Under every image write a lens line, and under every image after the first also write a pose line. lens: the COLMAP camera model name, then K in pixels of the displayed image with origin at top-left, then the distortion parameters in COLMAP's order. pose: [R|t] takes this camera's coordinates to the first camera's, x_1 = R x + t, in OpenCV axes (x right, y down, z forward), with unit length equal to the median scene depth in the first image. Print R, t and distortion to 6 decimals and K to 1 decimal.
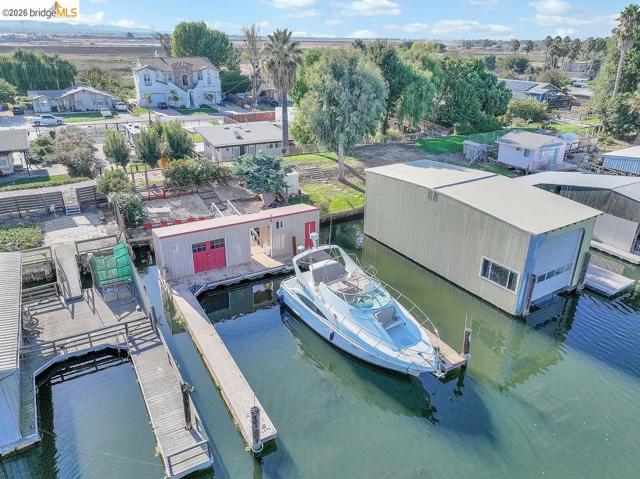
lens RADIAL K [[458.3, 0, 322.6], [0, 458.3, 237.0], [0, 0, 1]] dist [-0.000595, 0.020589]
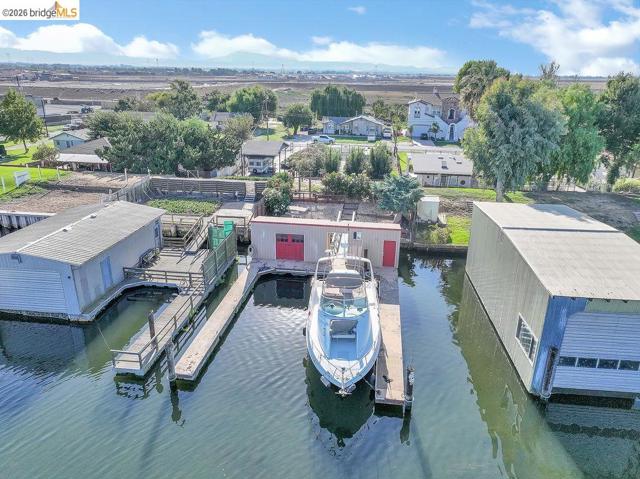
lens RADIAL K [[458.3, 0, 322.6], [0, 458.3, 237.0], [0, 0, 1]] dist [-0.000595, 0.020589]
pose [[0.796281, 0.200897, -0.570593, 0.290281], [-0.244241, 0.969714, 0.000575, -0.003302], [0.553428, 0.138904, 0.821233, 0.055589]]
